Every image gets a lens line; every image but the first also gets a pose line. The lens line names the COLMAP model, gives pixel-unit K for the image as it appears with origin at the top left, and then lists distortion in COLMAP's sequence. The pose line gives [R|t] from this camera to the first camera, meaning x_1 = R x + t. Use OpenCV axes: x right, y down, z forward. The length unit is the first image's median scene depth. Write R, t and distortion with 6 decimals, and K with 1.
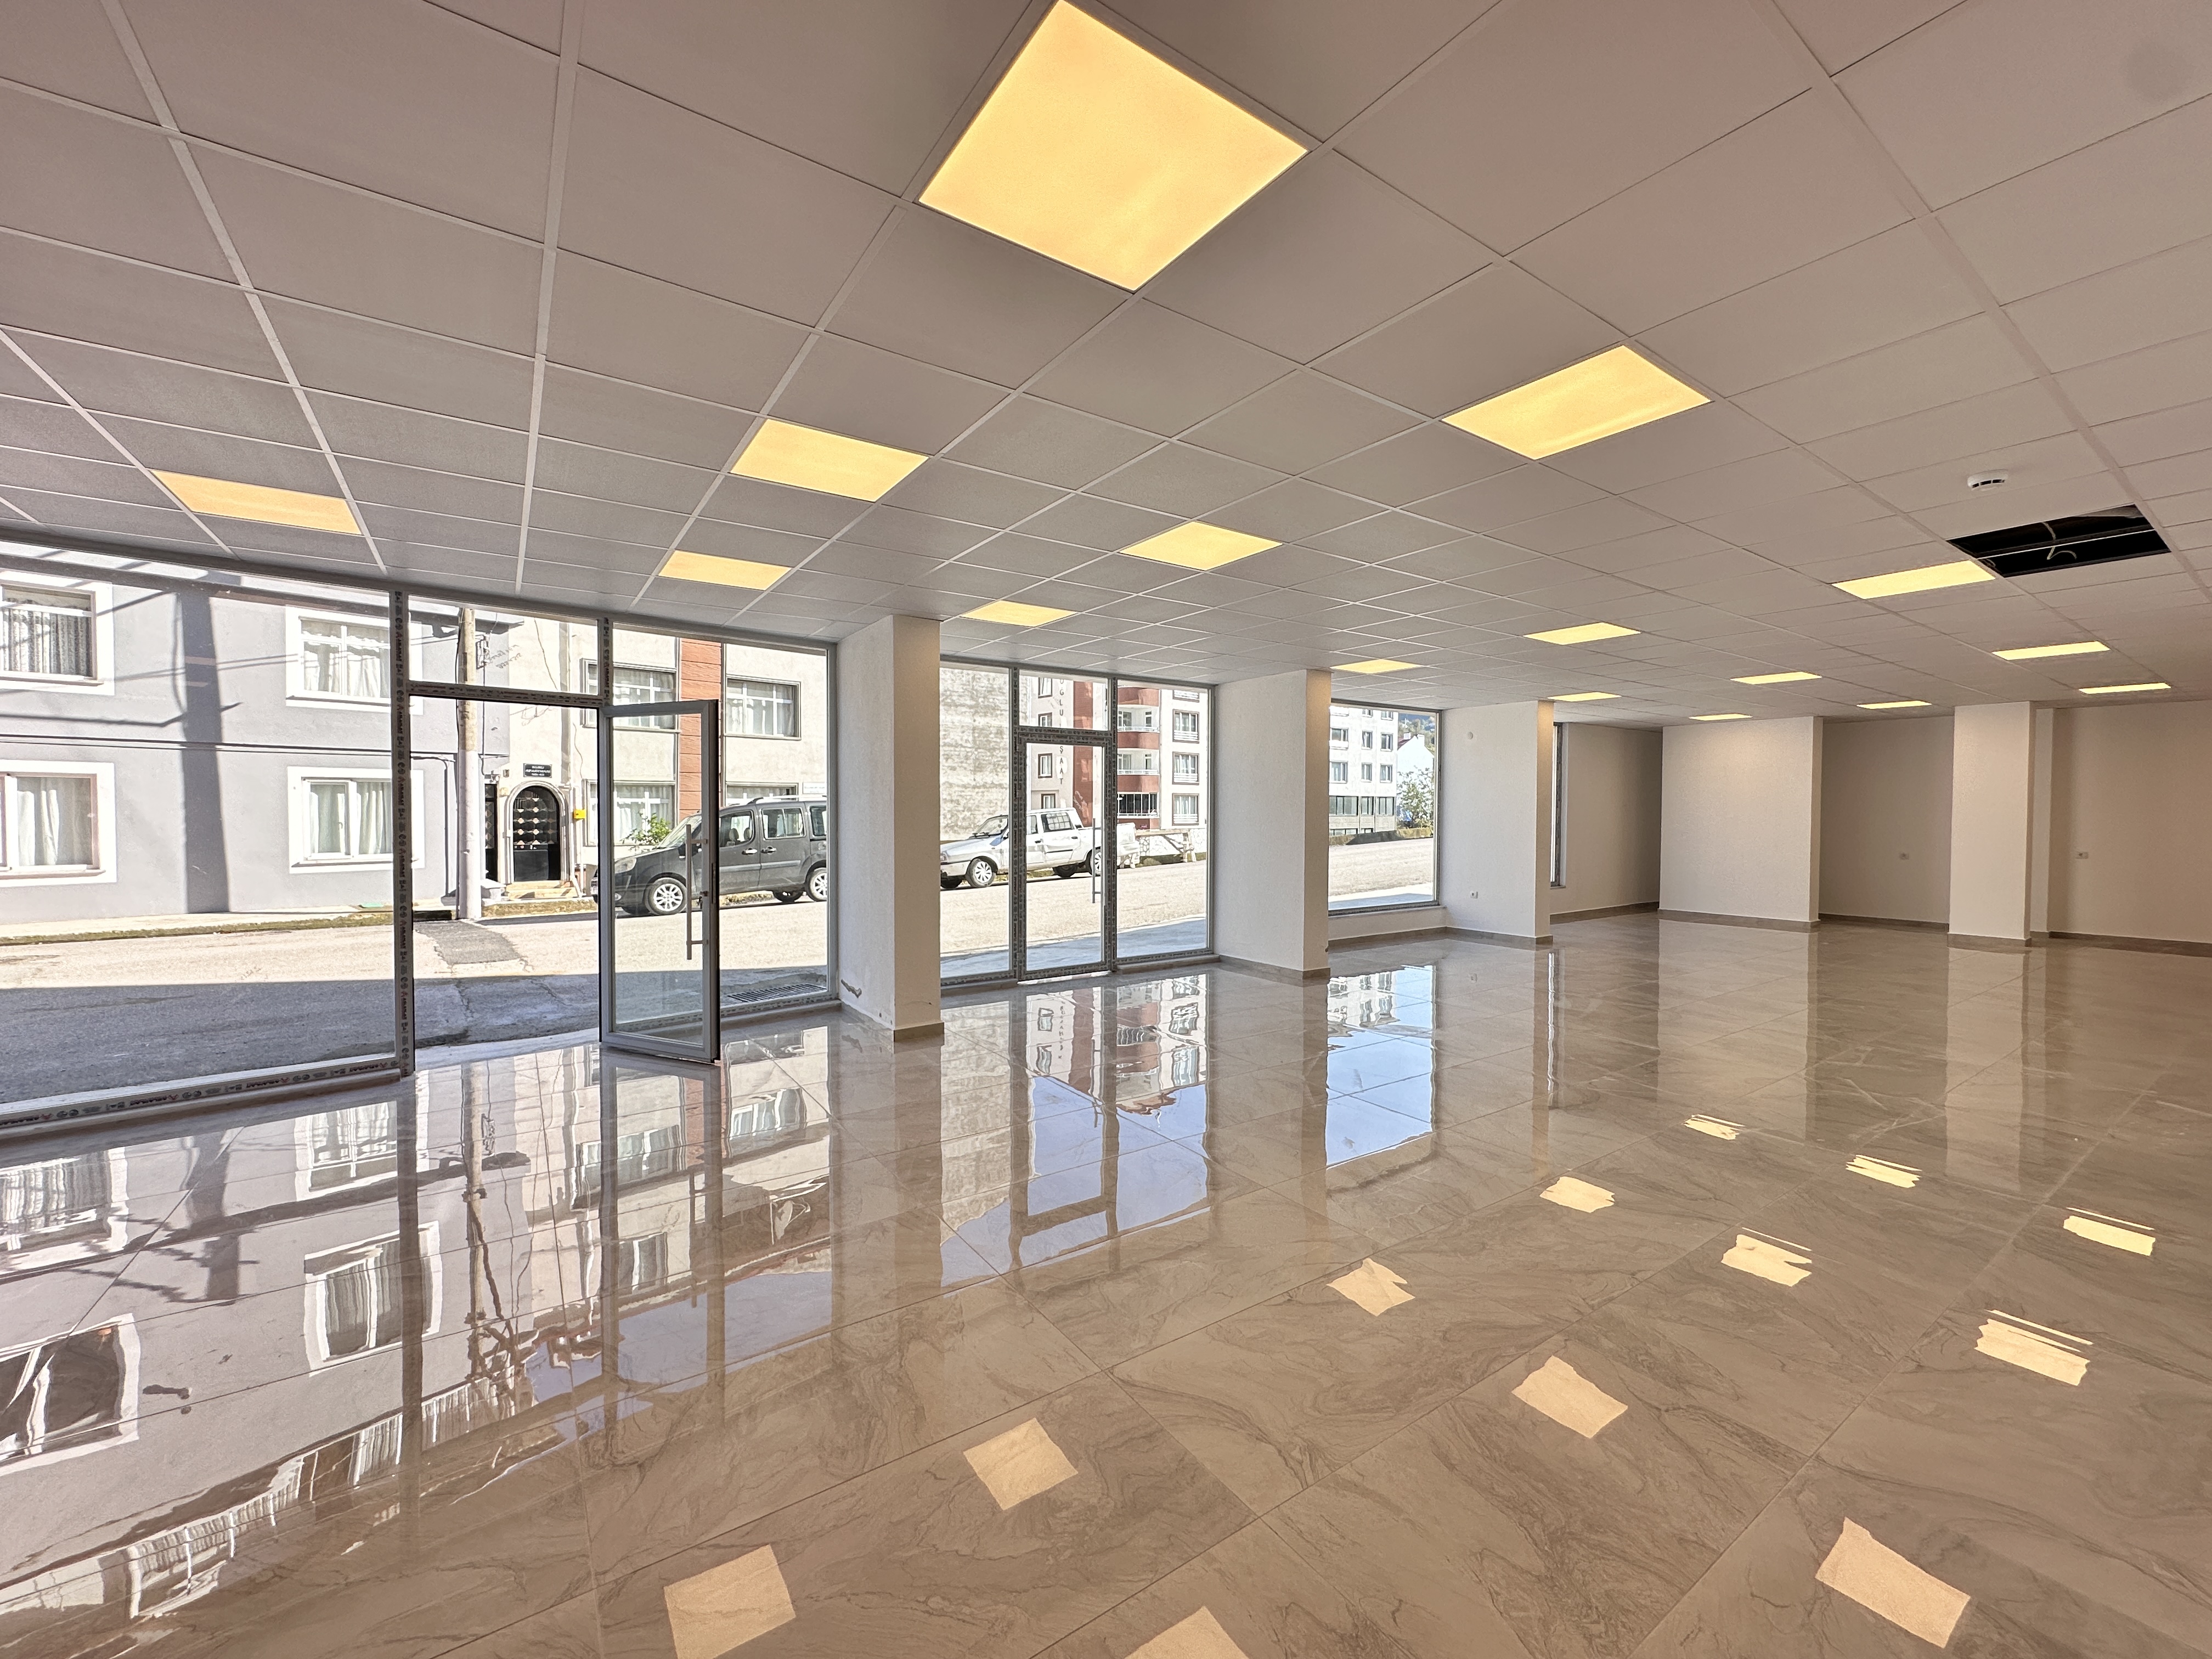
lens RADIAL K [[887.6, 0, 1106.0], [0, 887.6, 829.5], [0, 0, 1]] dist [0.000881, 0.000013]
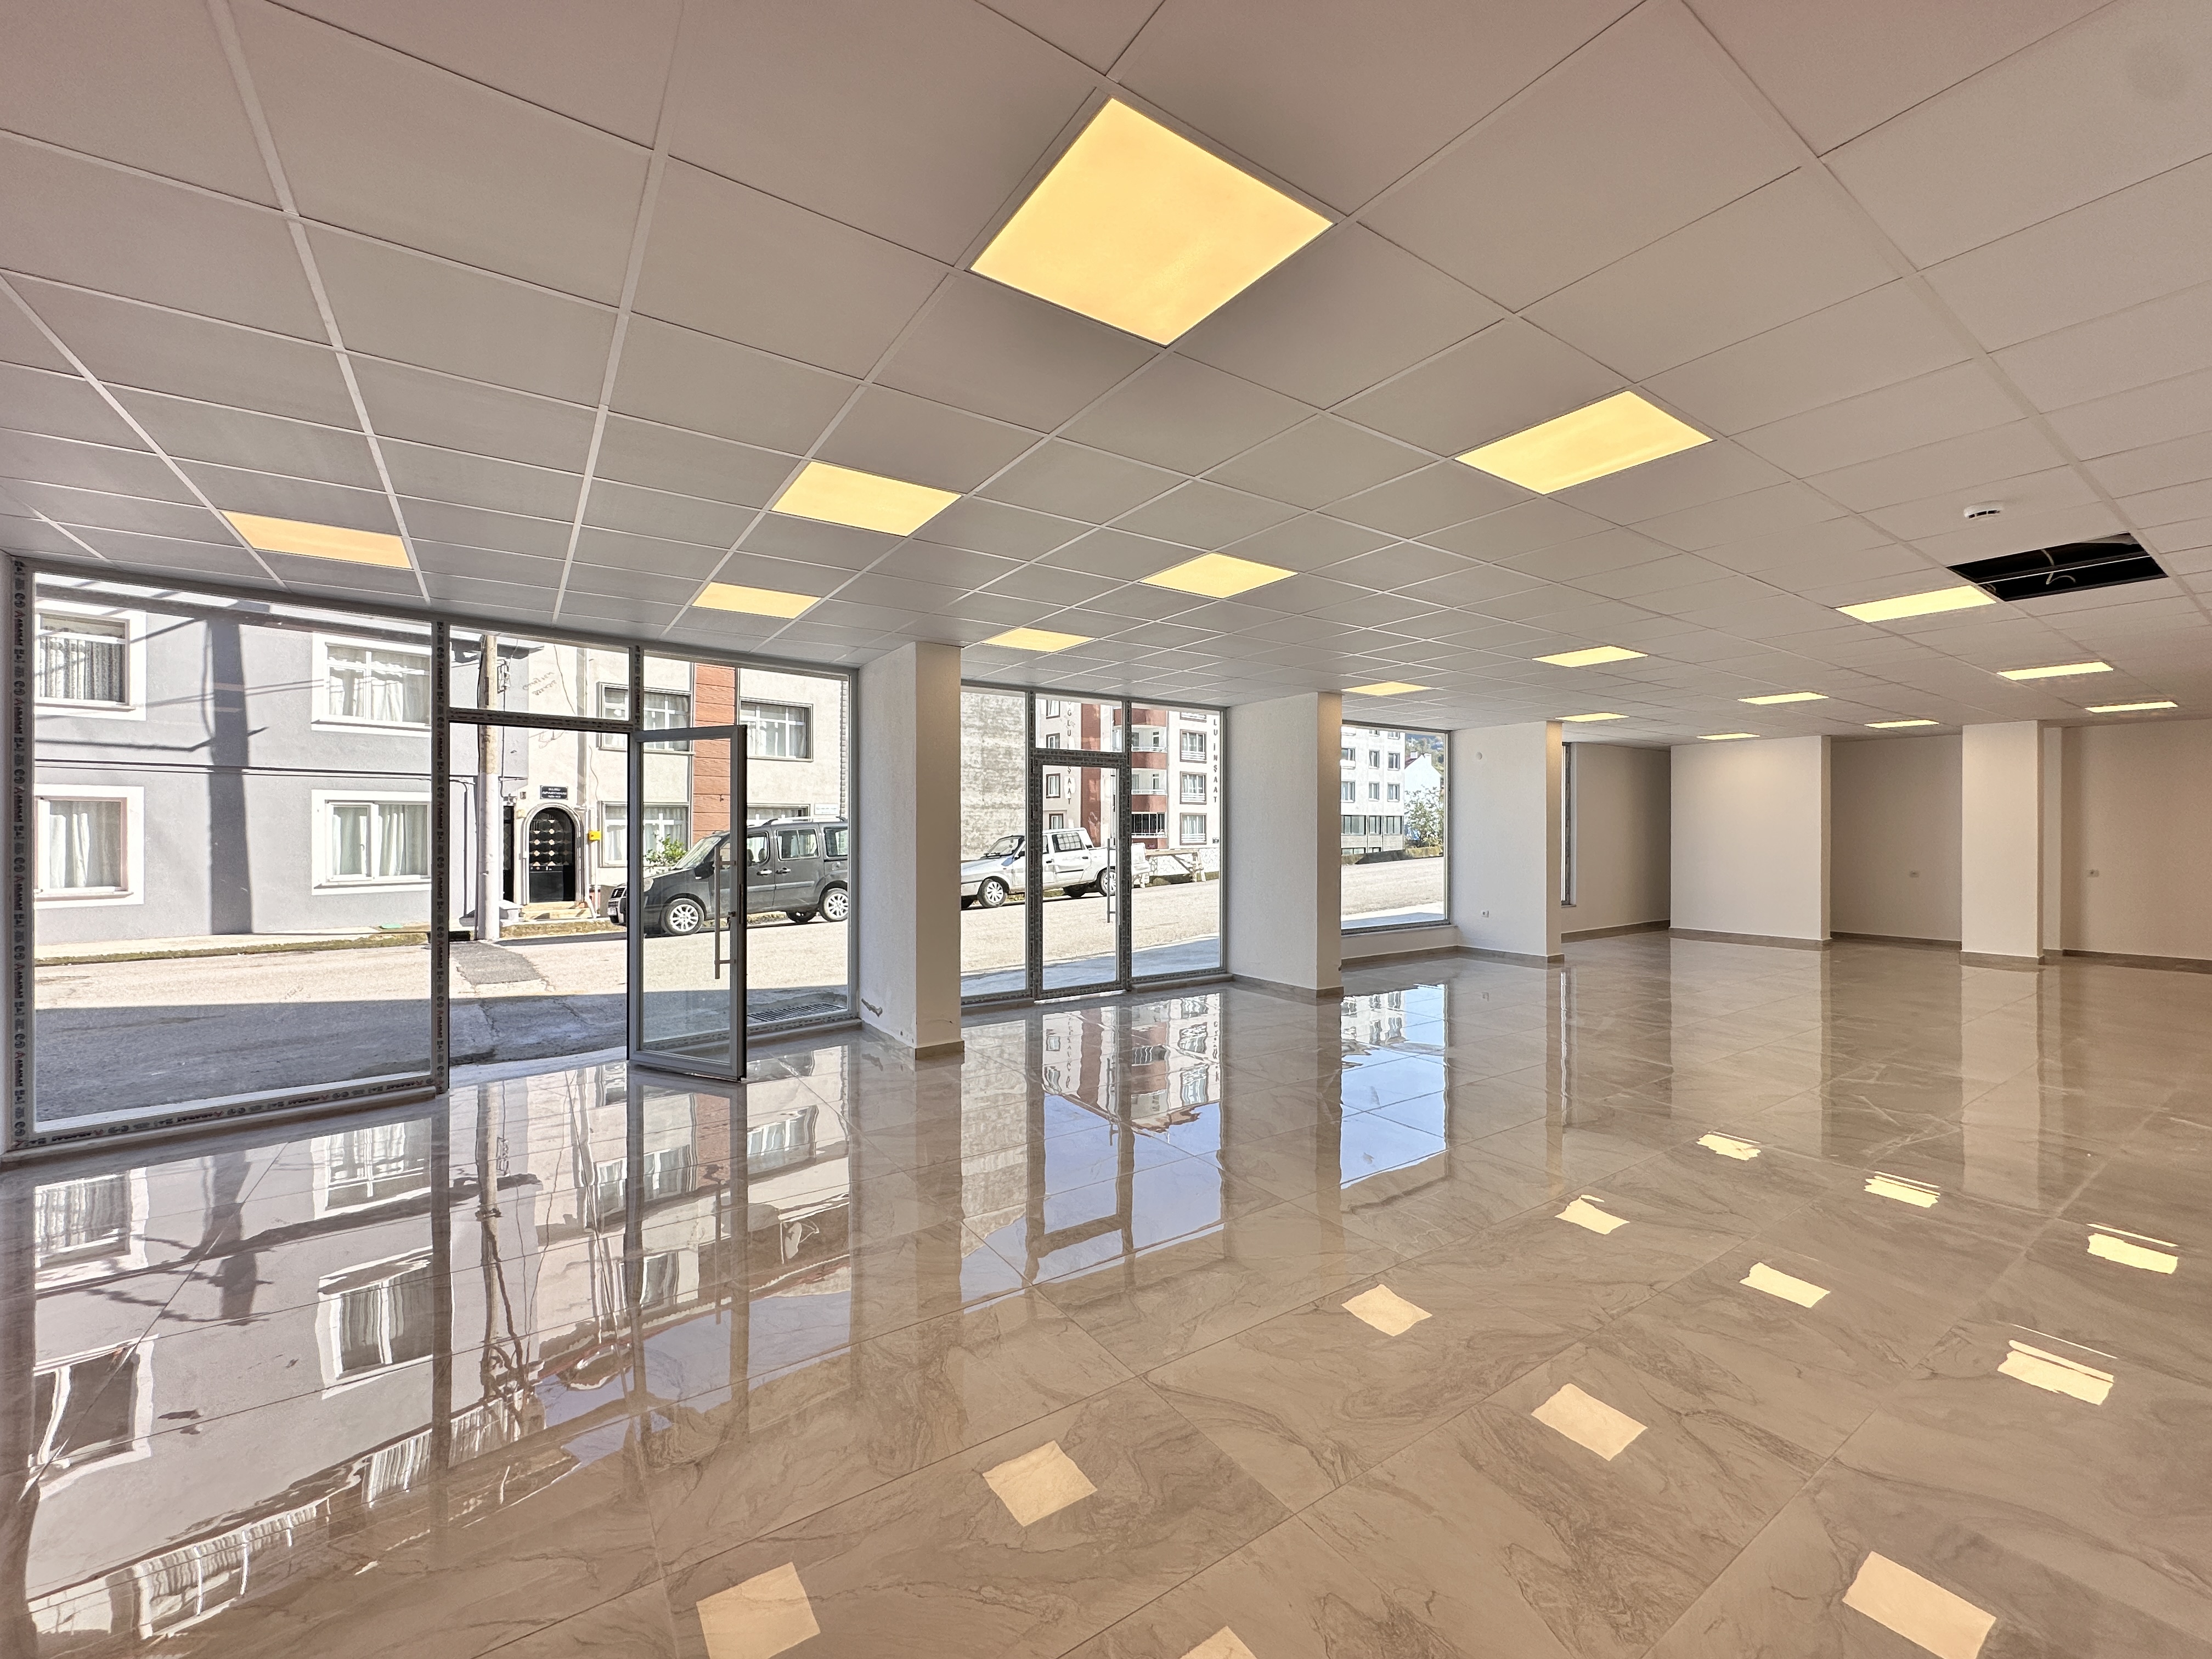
lens RADIAL K [[887.6, 0, 1106.0], [0, 887.6, 829.5], [0, 0, 1]] dist [0.000881, 0.000013]
pose [[0.999970, -0.002638, -0.007329, -0.008286], [0.002476, 0.999753, -0.022079, -0.000846], [0.007386, 0.022060, 0.999729, -0.012503]]
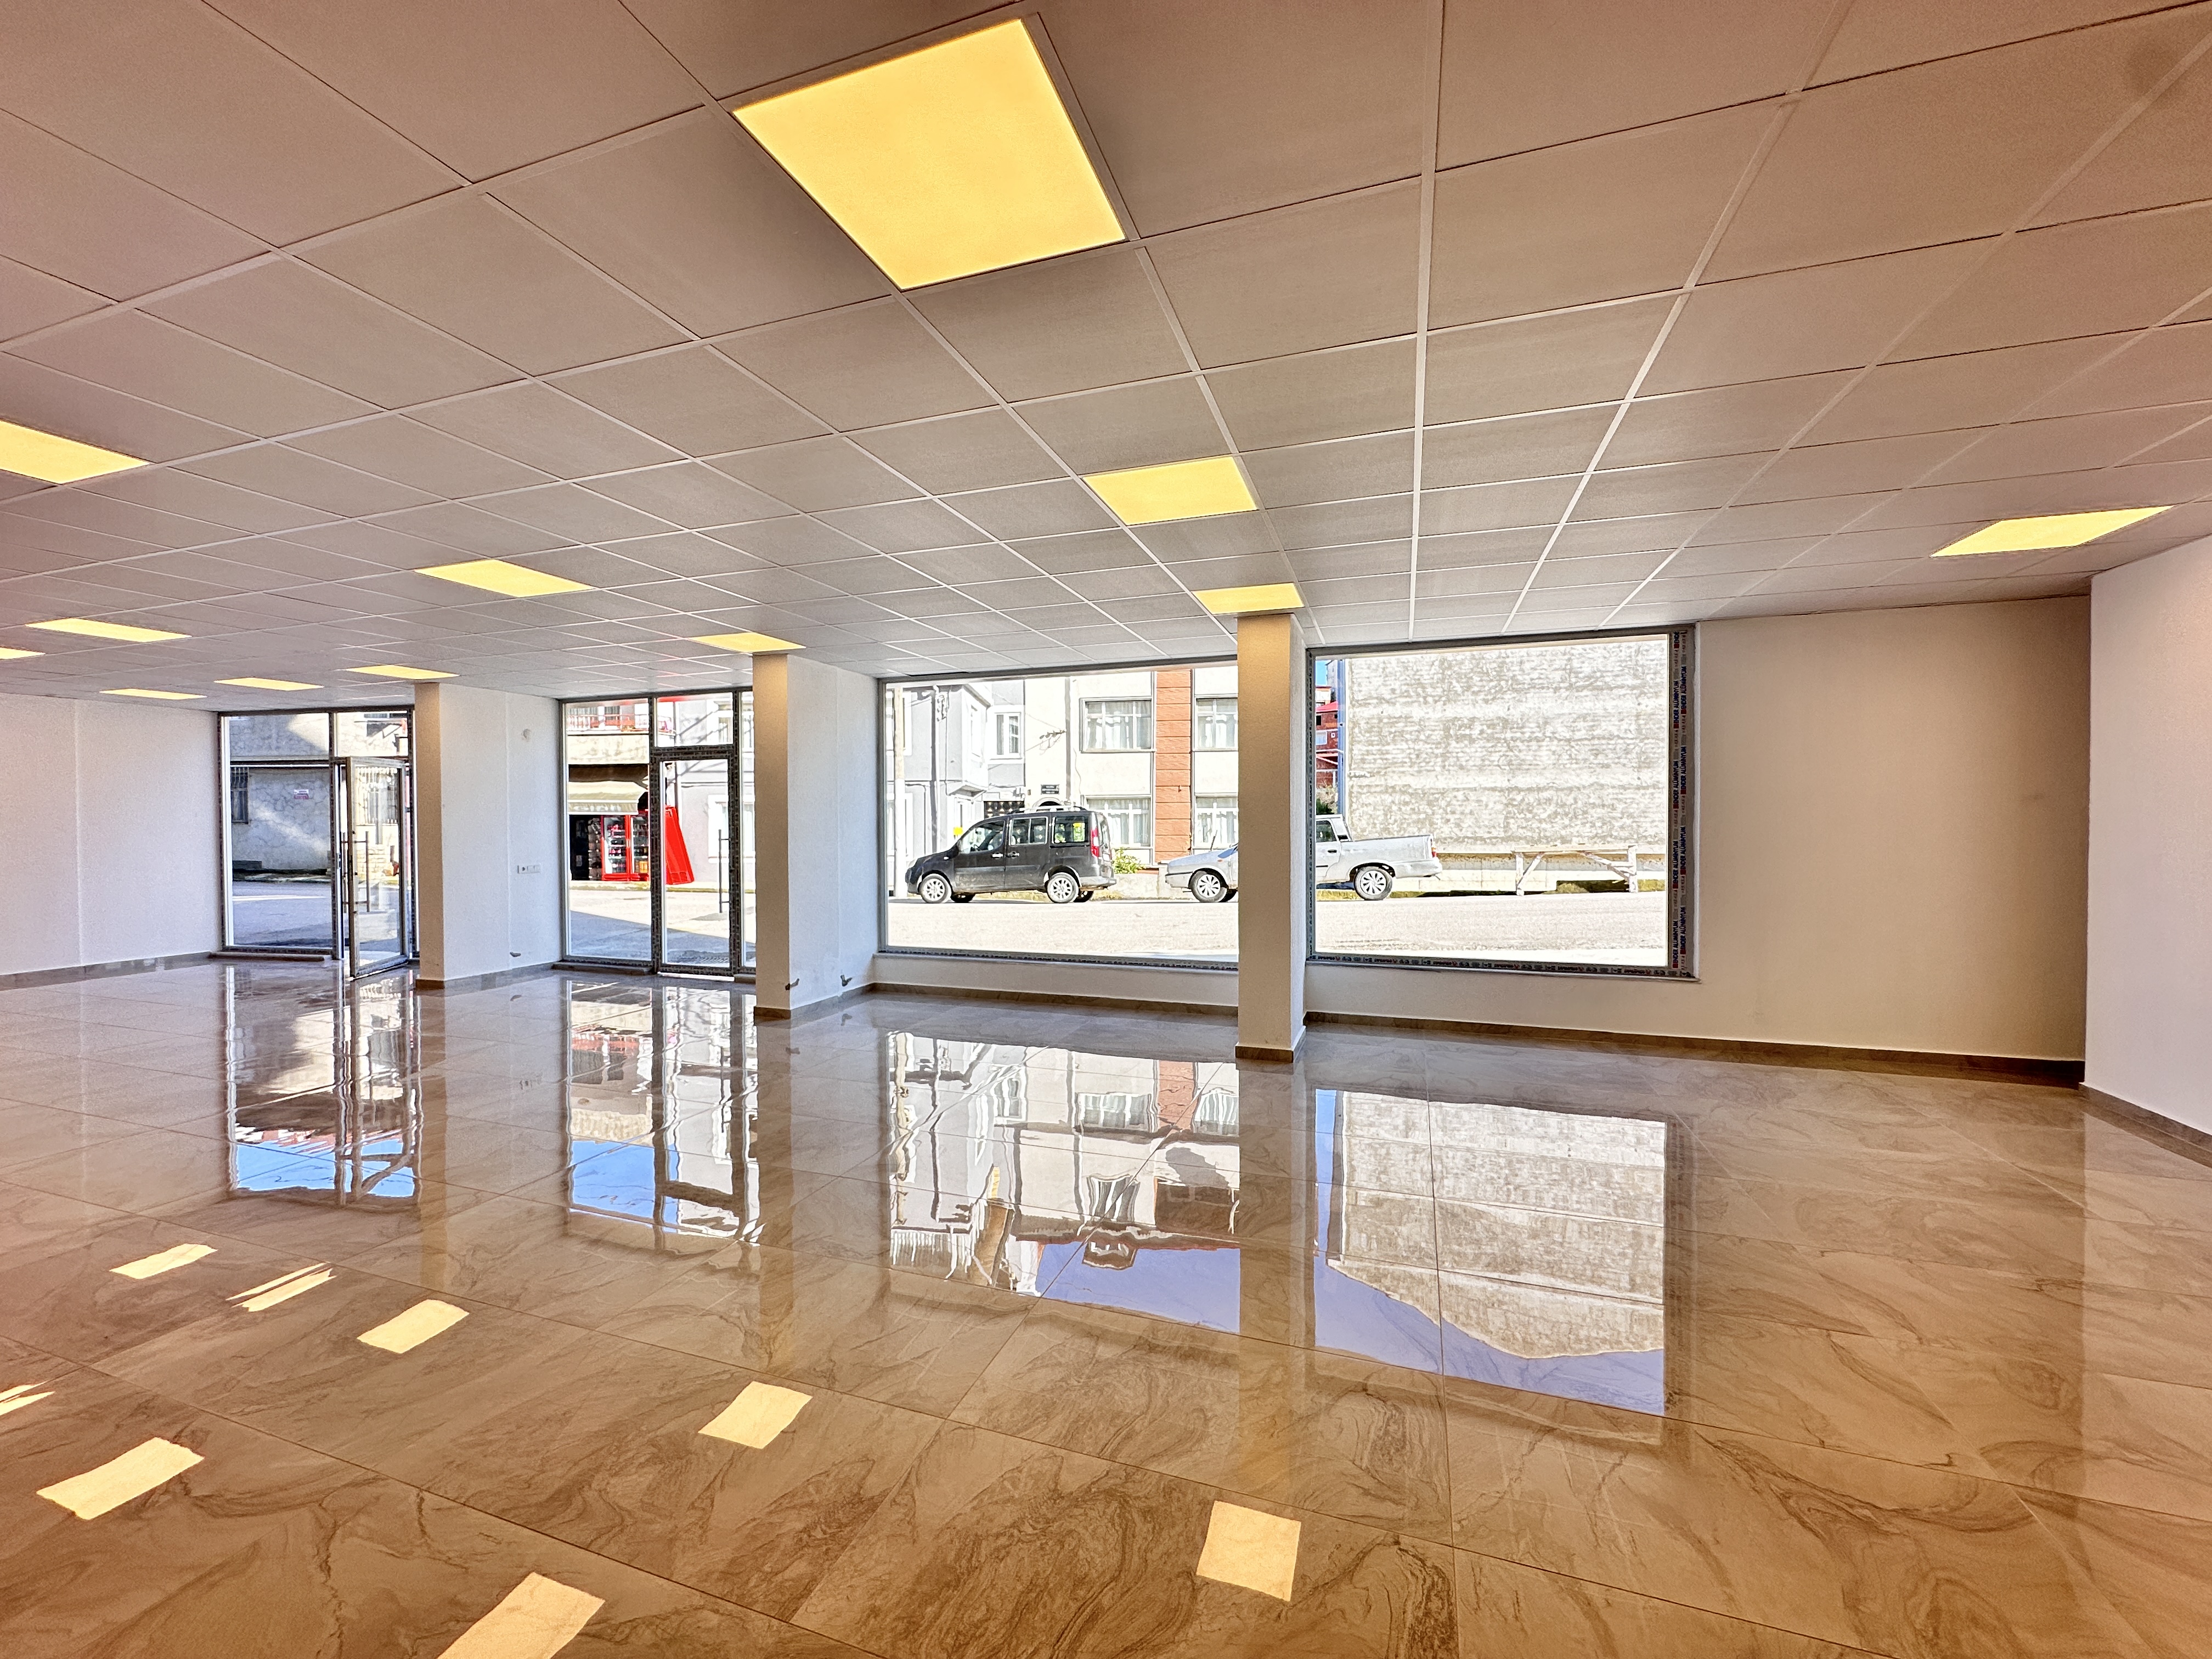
lens RADIAL K [[890.6, 0, 1105.8], [0, 890.6, 822.0], [0, 0, 1]] dist [-0.009643, 0.000022]
pose [[0.588633, -0.002288, -0.808397, 0.950041], [-0.010829, 0.999884, -0.010715, -0.012541], [0.808328, 0.015062, 0.588540, 0.639091]]
